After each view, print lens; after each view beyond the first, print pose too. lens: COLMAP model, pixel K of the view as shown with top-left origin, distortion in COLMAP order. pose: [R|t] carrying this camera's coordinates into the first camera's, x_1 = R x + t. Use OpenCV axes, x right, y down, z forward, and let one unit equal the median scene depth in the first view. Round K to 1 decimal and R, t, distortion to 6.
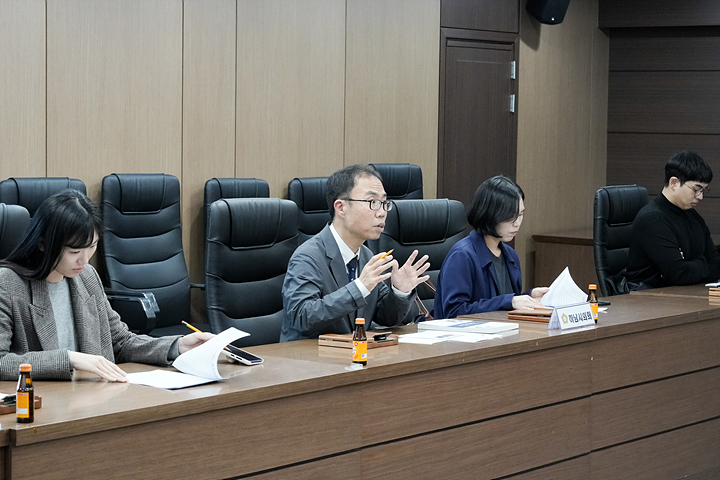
lens RADIAL K [[1808.4, 0, 360.0], [0, 1808.4, 240.0], [0, 0, 1]] dist [0.037892, 0.099628]
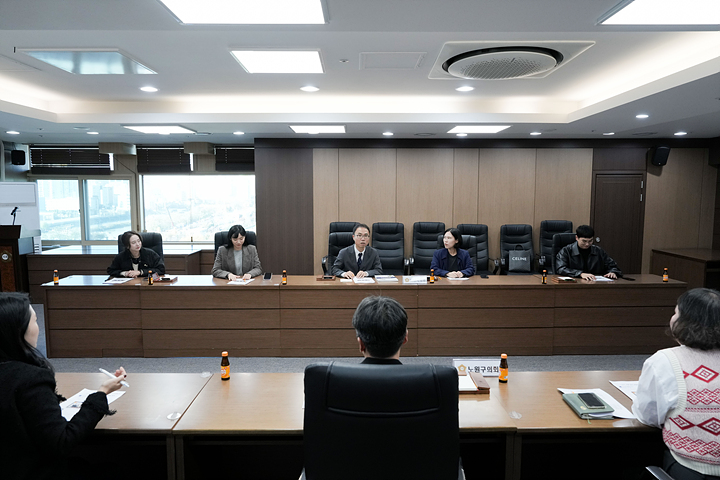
lens RADIAL K [[477.6, 0, 360.0], [0, 477.6, 240.0], [0, 0, 1]] dist [-0.002511, -0.000473]
pose [[0.609581, 0.056417, -0.790714, 0.377131], [-0.042125, 0.998360, 0.038758, -0.025415], [0.791604, 0.009683, 0.610958, 0.274375]]
